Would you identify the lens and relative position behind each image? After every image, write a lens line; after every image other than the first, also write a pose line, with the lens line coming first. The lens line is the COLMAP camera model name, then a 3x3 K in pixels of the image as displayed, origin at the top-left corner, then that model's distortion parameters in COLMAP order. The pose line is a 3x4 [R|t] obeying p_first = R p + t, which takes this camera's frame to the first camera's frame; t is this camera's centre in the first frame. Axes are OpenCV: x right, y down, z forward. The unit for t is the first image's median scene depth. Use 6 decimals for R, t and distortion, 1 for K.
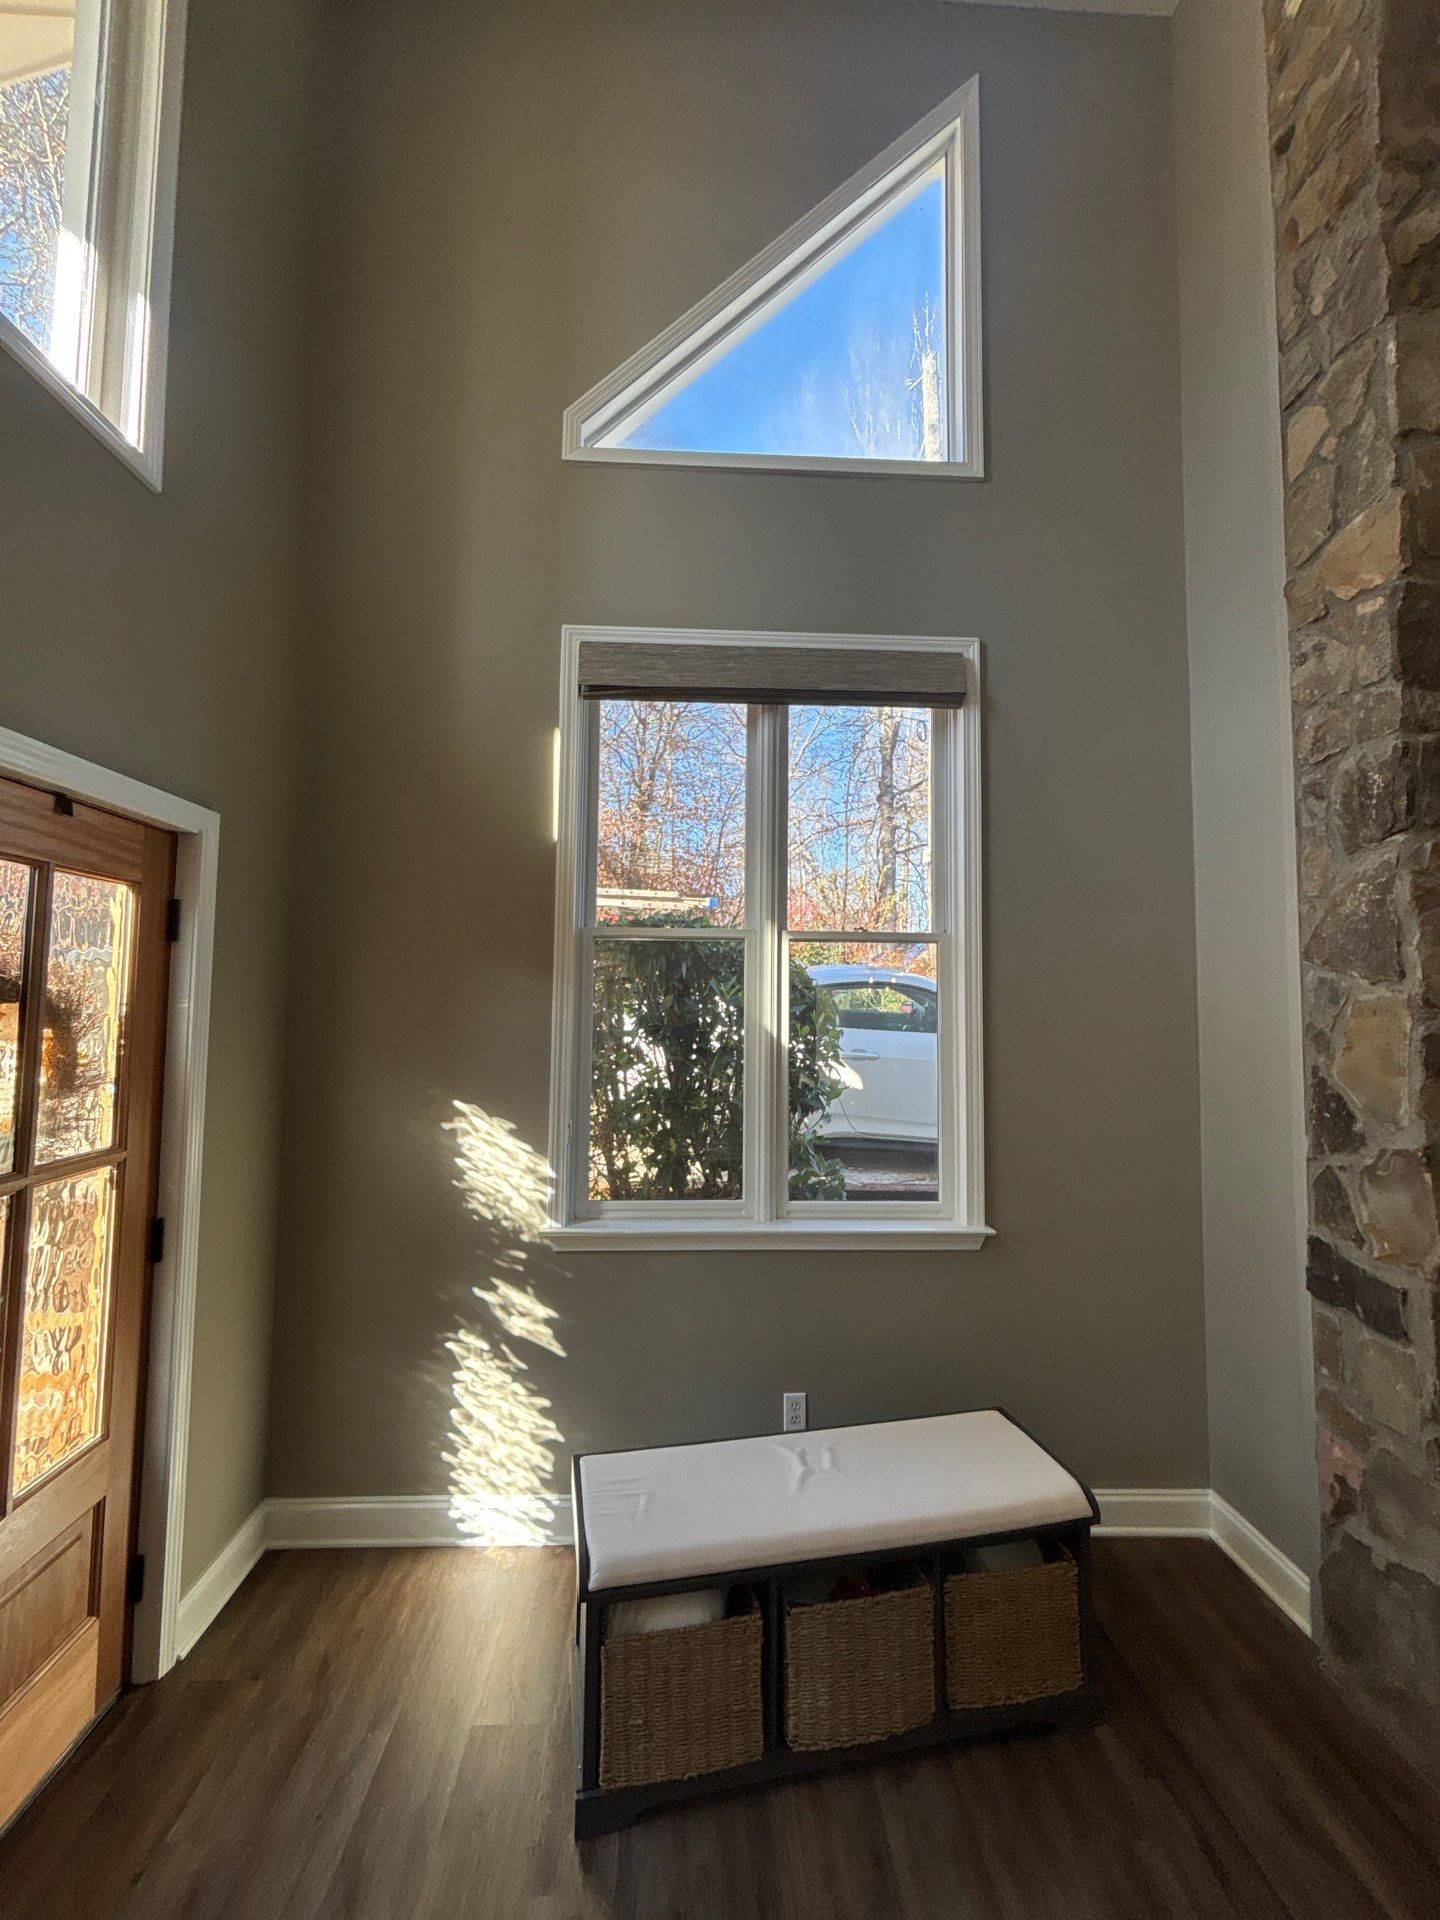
lens RADIAL K [[775.3, 0, 719.0], [0, 775.3, 956.9], [0, 0, 1]] dist [0.003171, 0.000644]
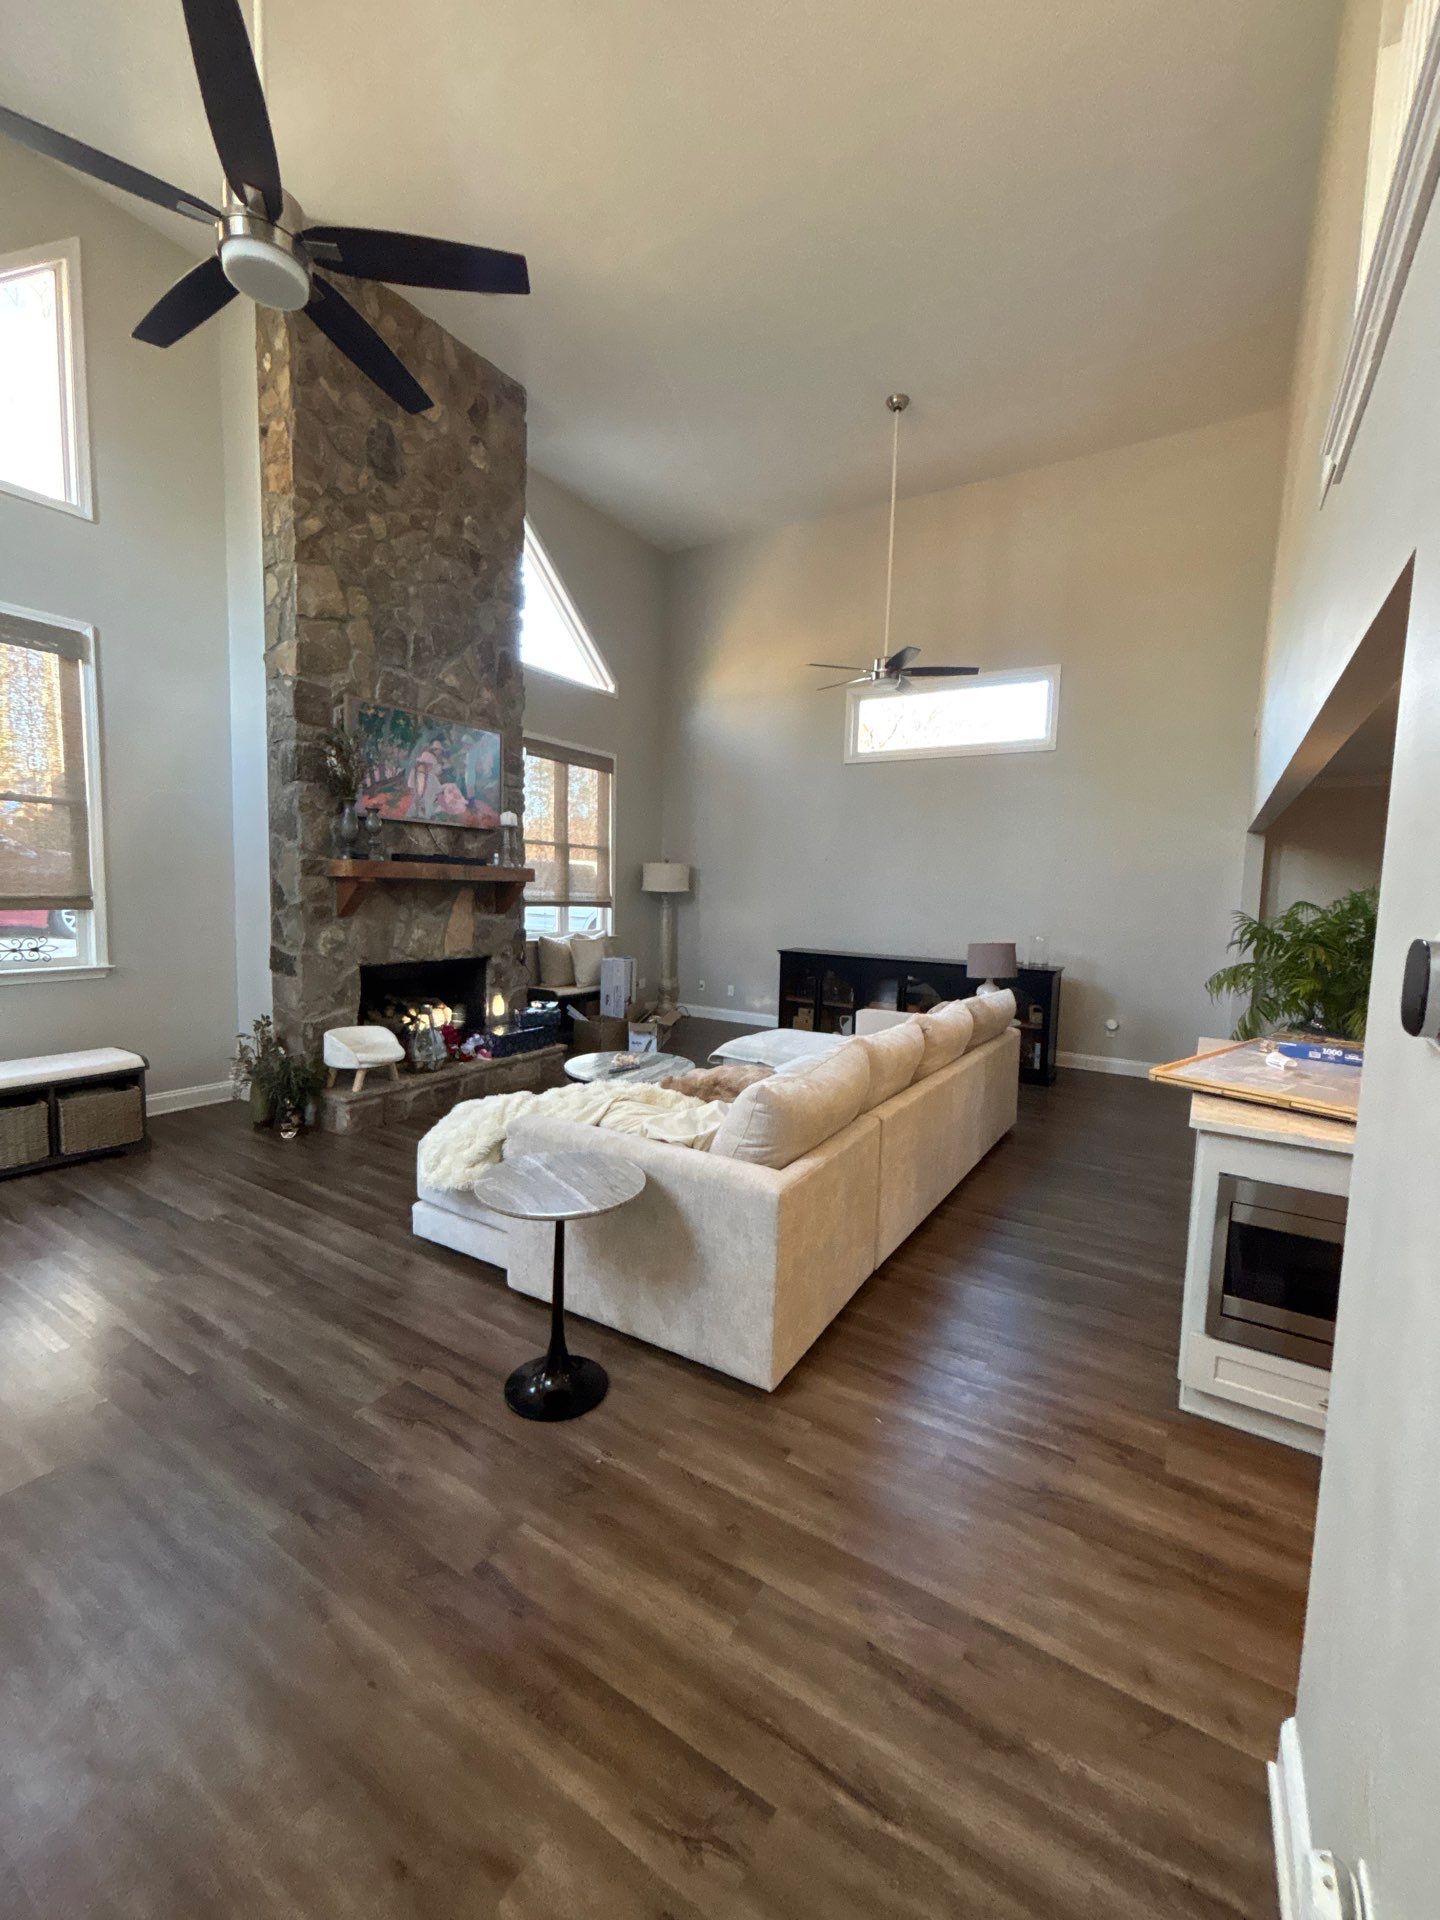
lens RADIAL K [[775.3, 0, 716.9], [0, 775.3, 967.6], [0, 0, 1]] dist [0.003171, 0.000644]
pose [[0.557252, -0.063224, 0.827933, -0.461490], [-0.072446, 0.989593, 0.124330, 0.029238], [-0.827177, -0.129264, 0.546872, -1.481101]]
